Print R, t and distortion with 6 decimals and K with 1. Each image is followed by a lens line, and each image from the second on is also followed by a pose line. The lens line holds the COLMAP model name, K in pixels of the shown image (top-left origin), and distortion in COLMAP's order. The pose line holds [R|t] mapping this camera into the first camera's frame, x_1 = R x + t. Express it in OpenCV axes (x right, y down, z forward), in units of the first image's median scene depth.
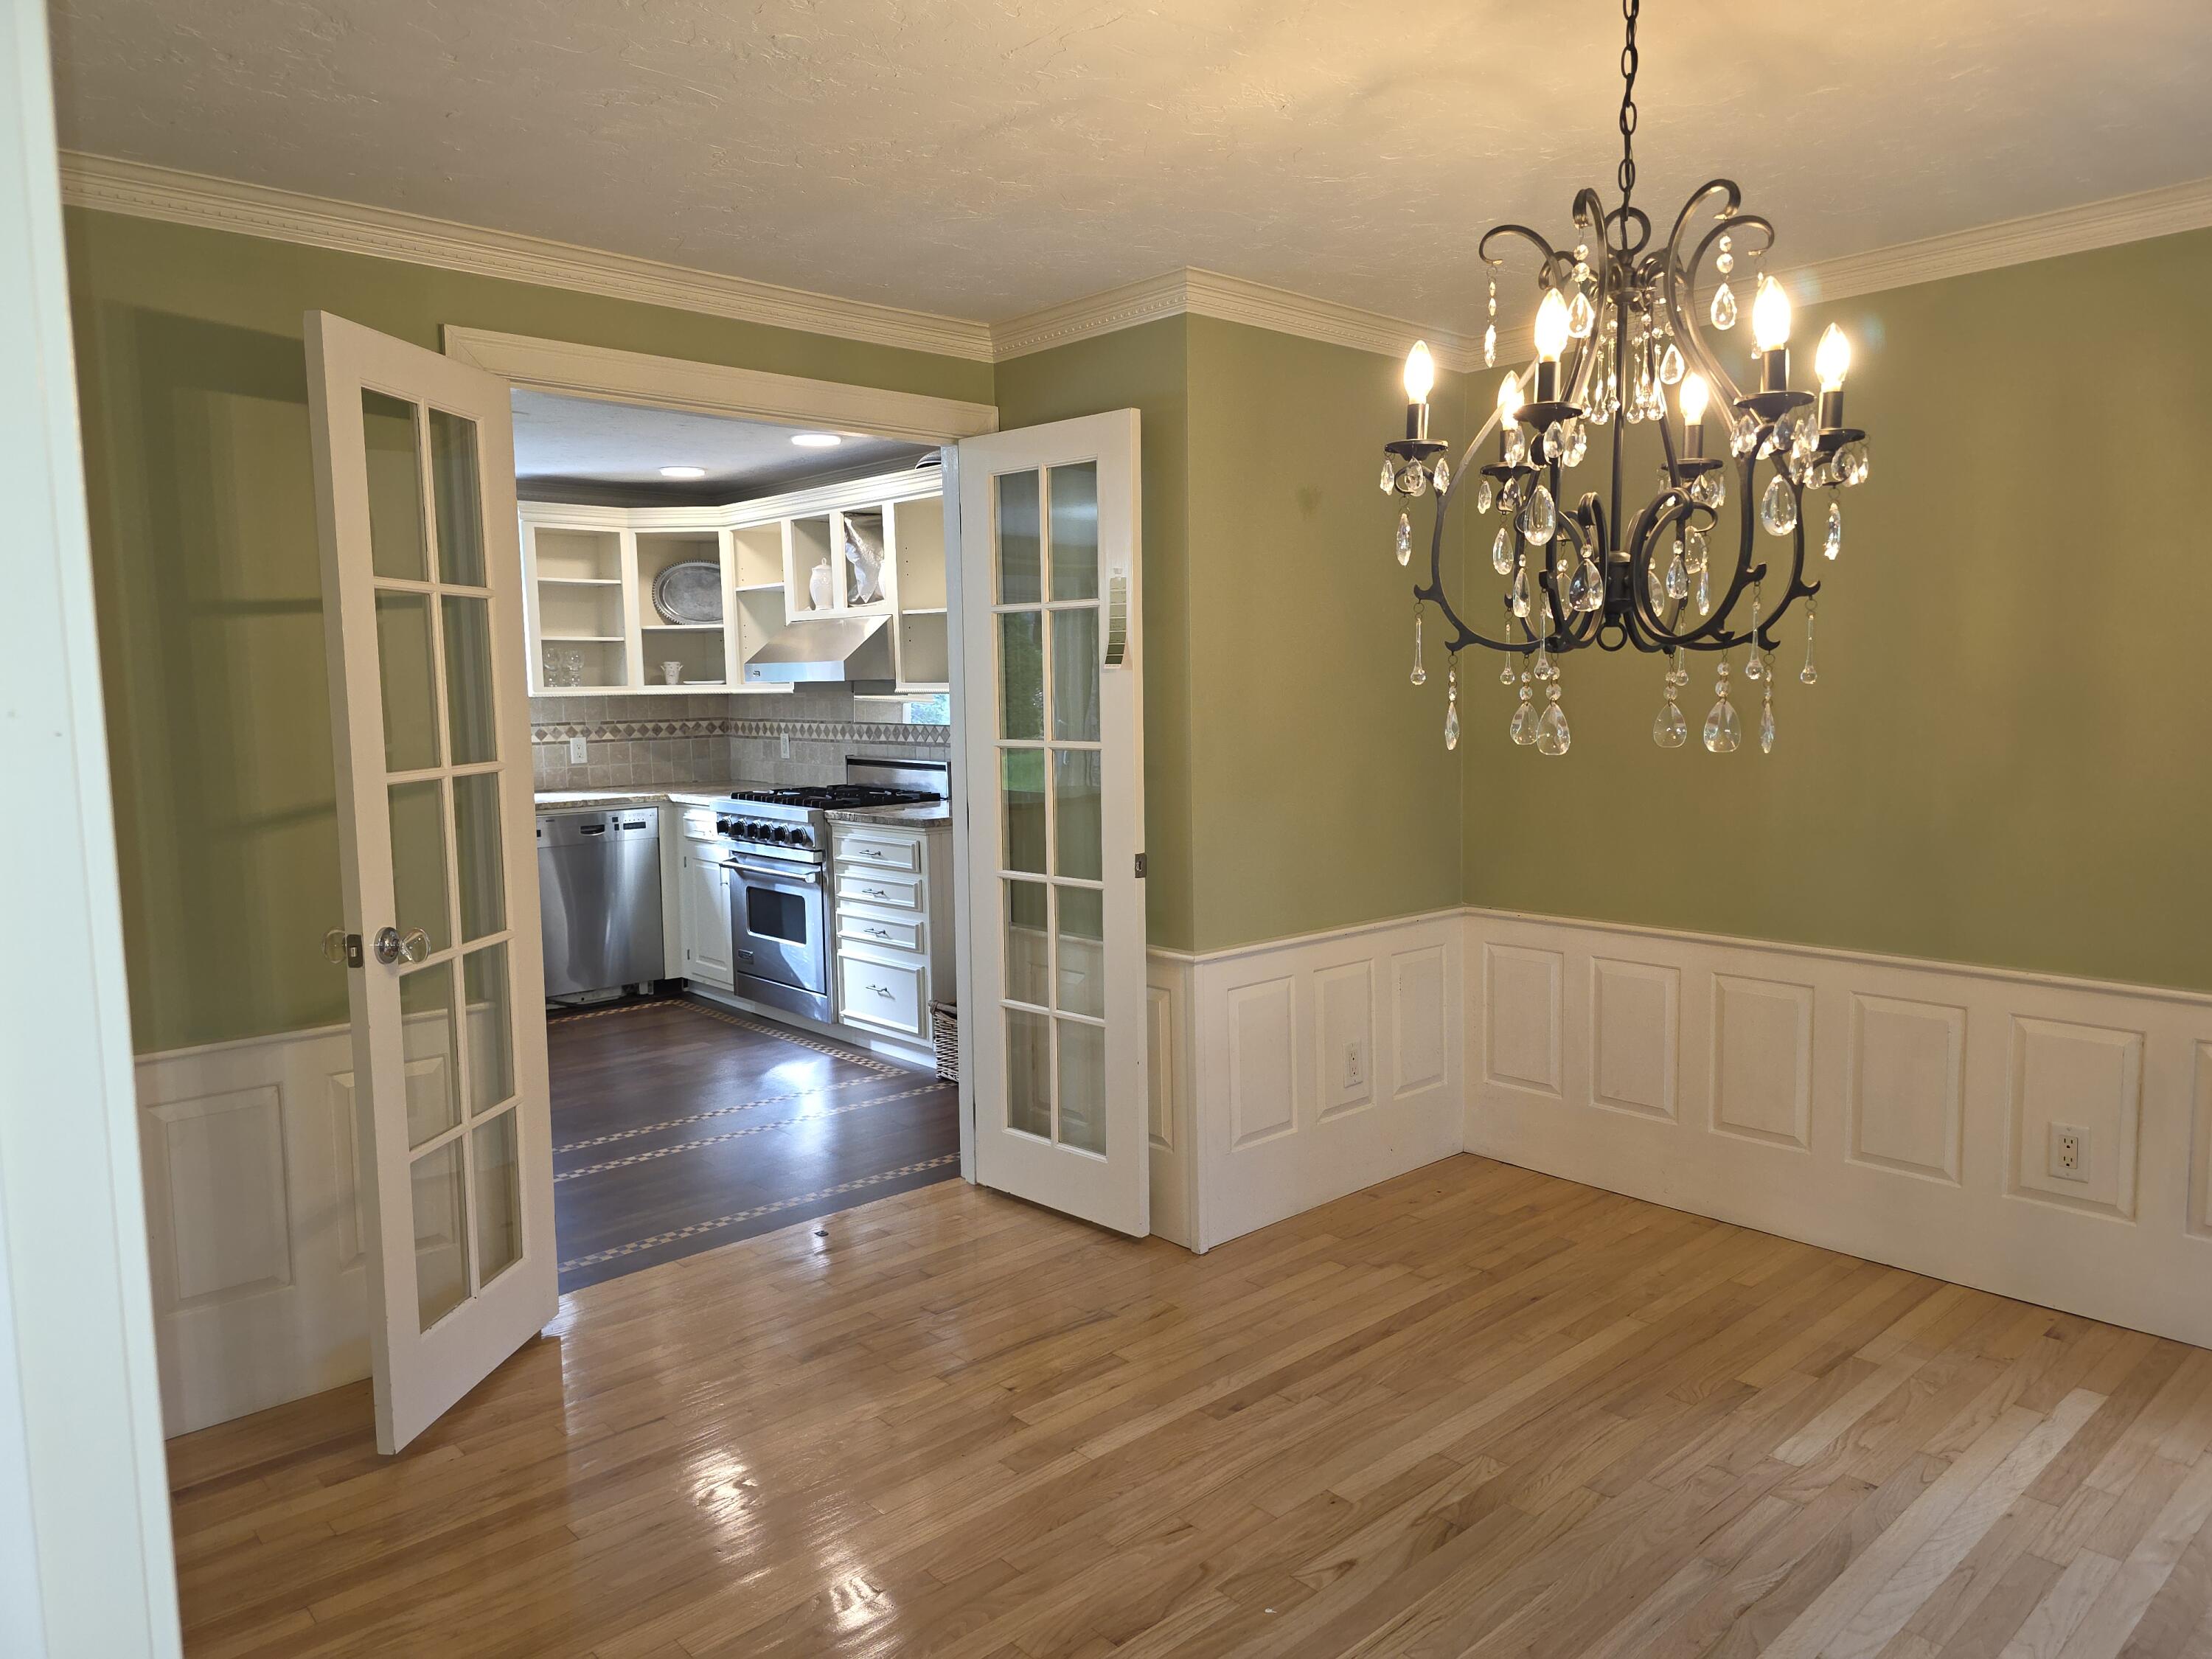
lens RADIAL K [[1490.1, 0, 1106.6], [0, 1490.1, 804.1], [0, 0, 1]] dist [0.000370, -0.006283]
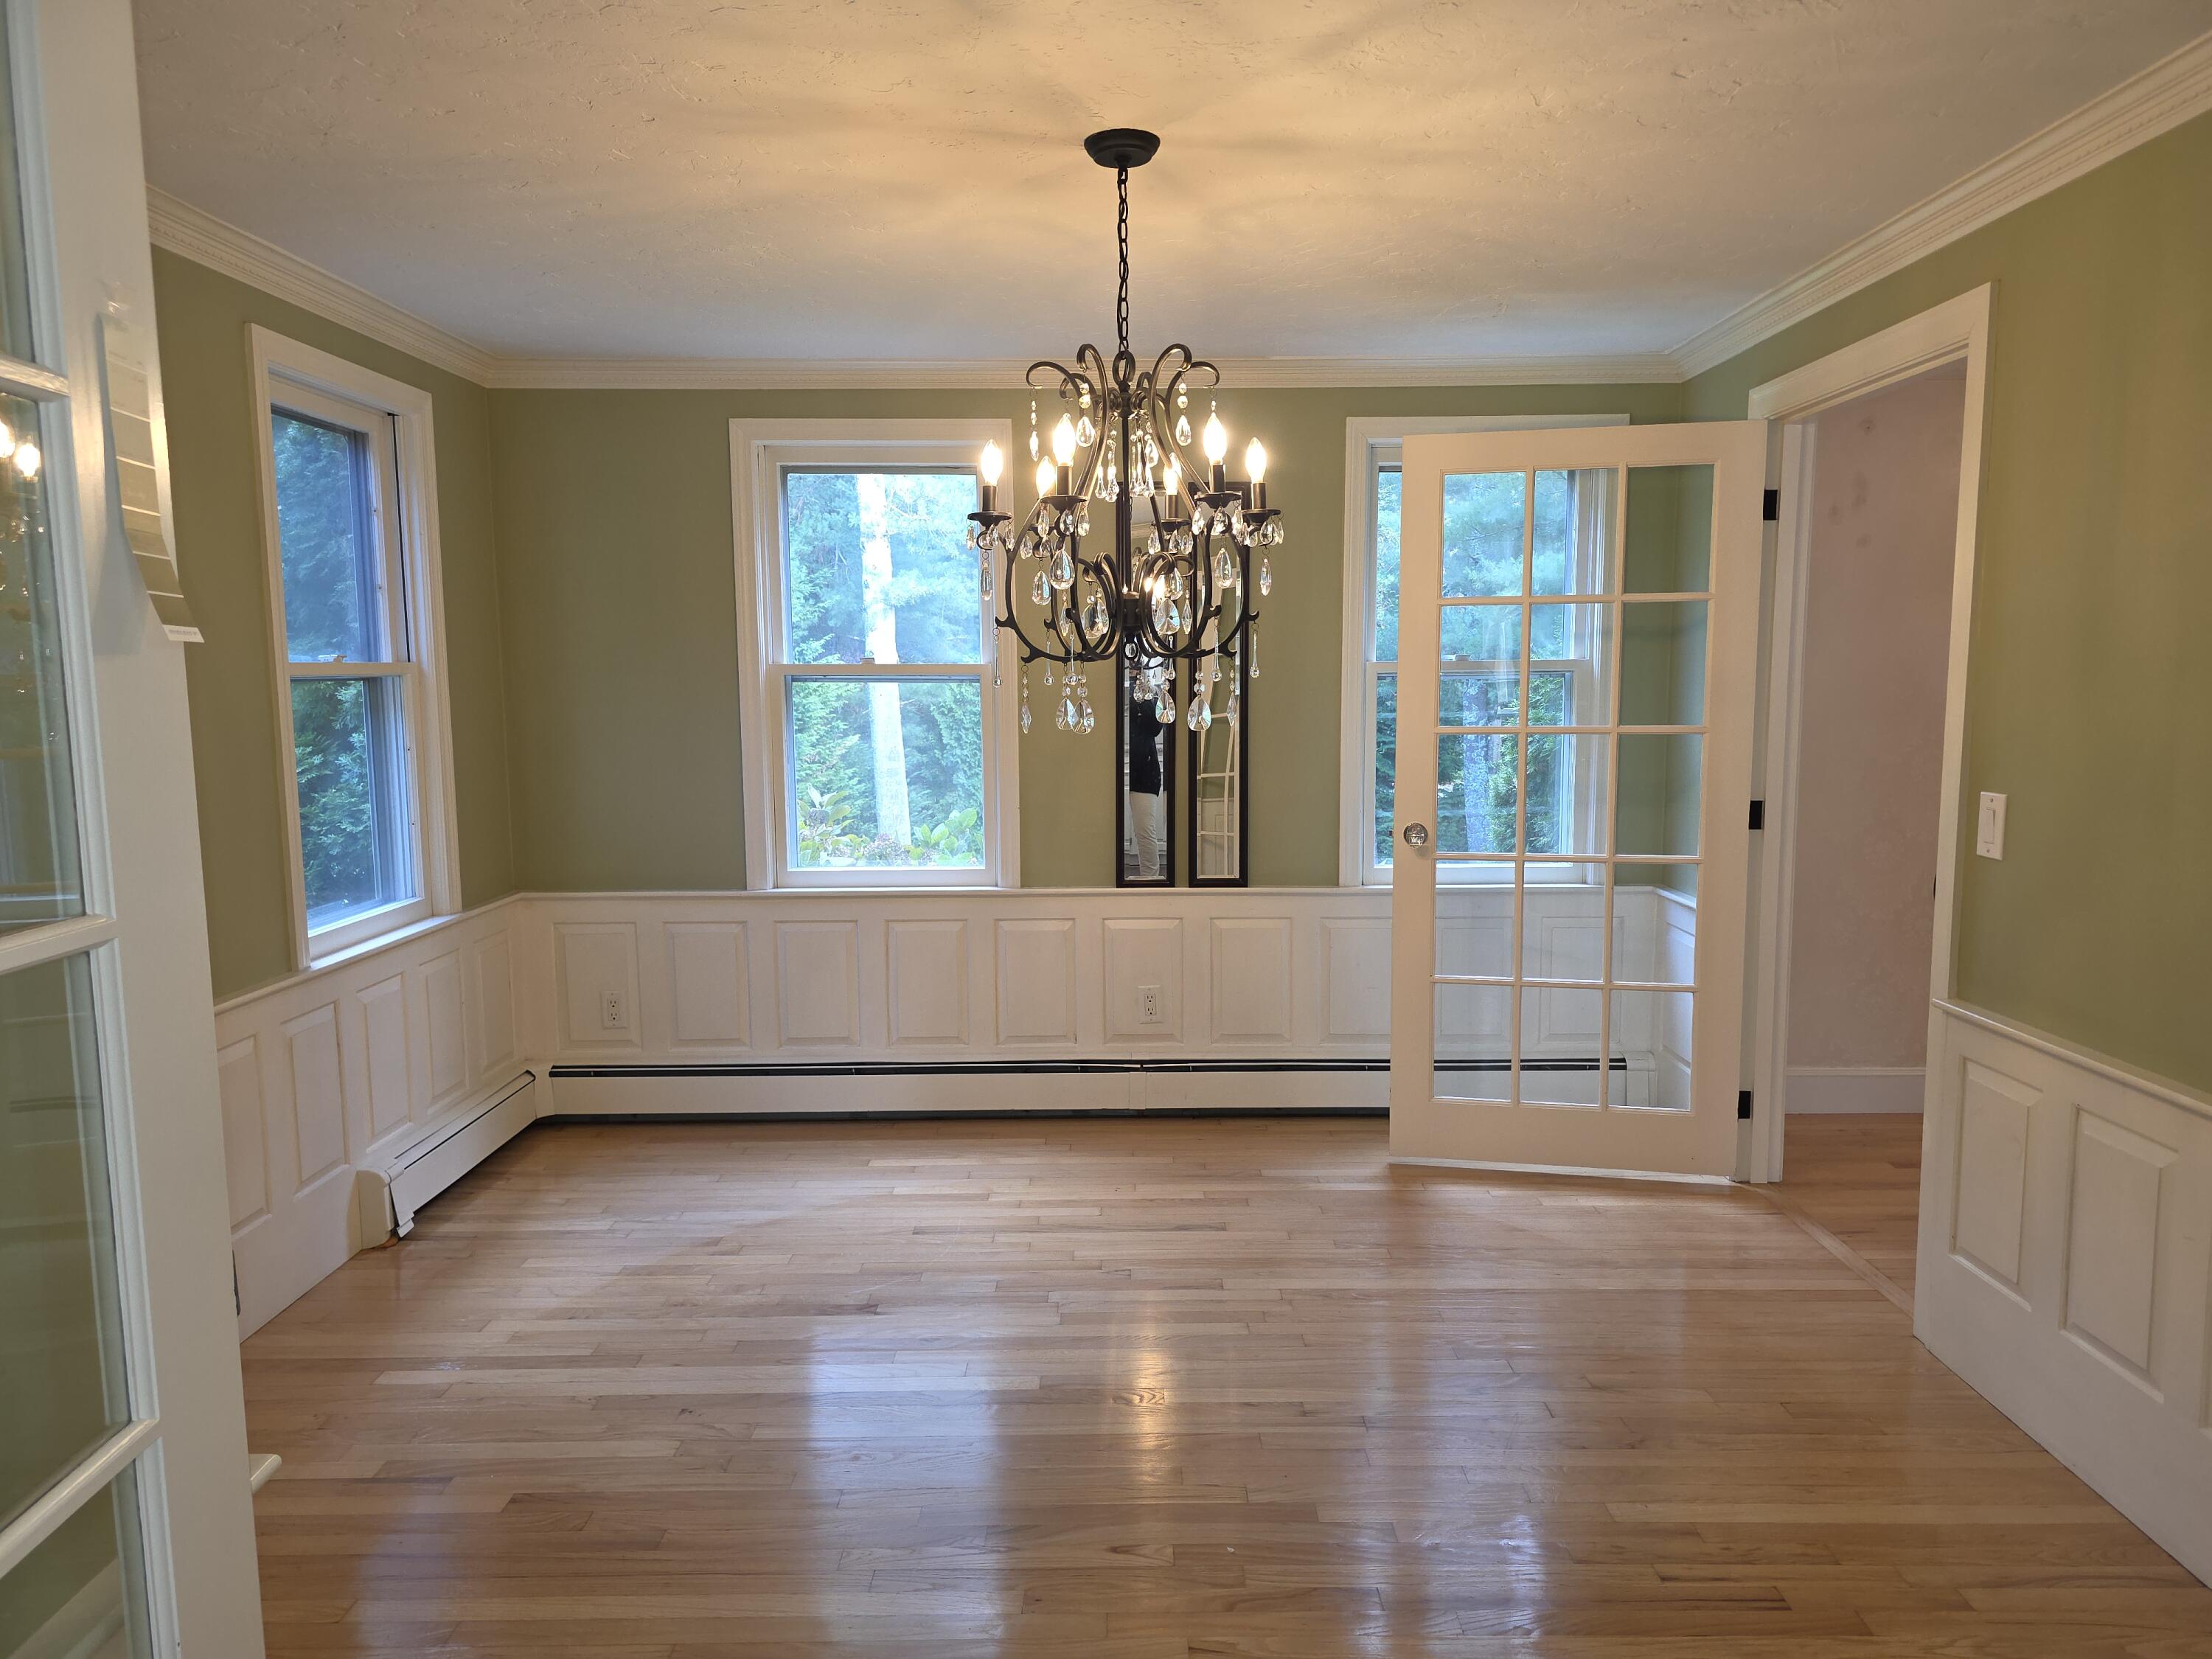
lens RADIAL K [[1481.8, 0, 1135.5], [0, 1481.8, 827.7], [0, 0, 1]] dist [0.080390, -0.101000]
pose [[-0.745133, -0.055501, 0.664602, -0.498556], [0.076070, 0.982954, 0.167374, -0.147002], [-0.662563, 0.175272, -0.728210, 1.636125]]
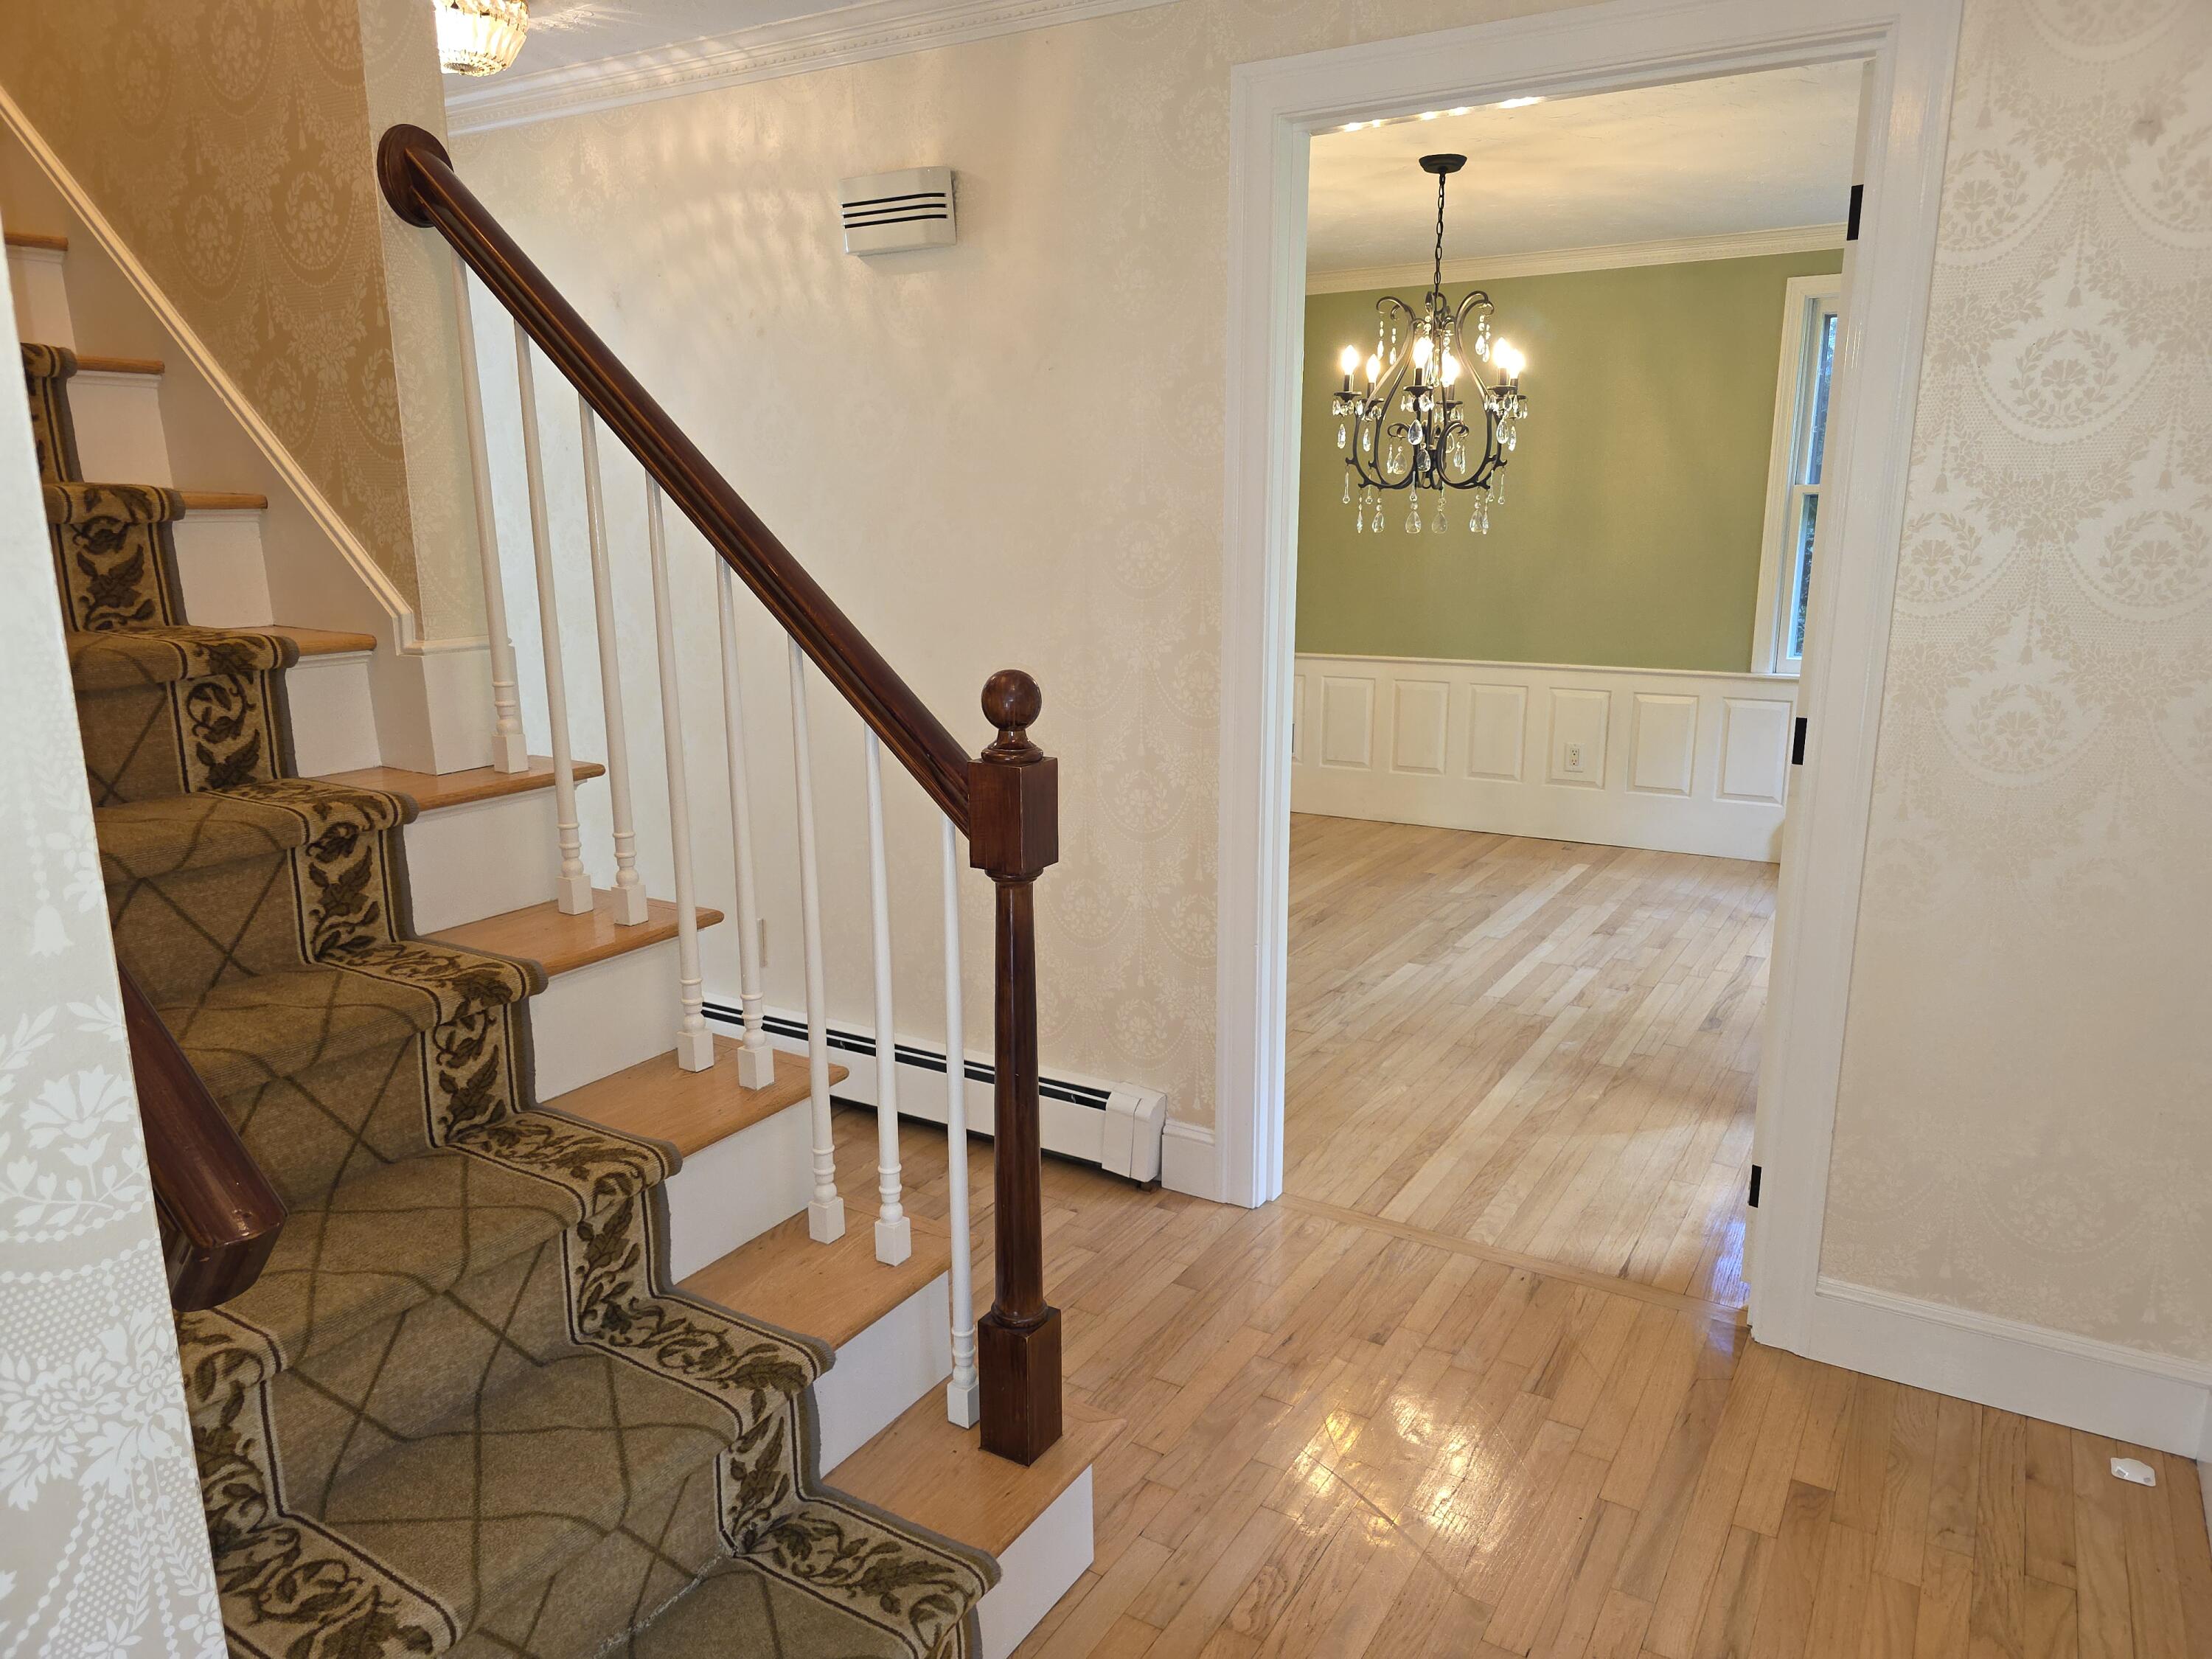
lens RADIAL K [[1480.5, 0, 1108.3], [0, 1480.5, 844.0], [0, 0, 1]] dist [0.044499, -0.103973]
pose [[0.956912, -0.054108, 0.285293, -0.652597], [0.015254, 0.990496, 0.136691, 0.096742], [-0.289978, -0.126449, 0.948643, -0.891434]]
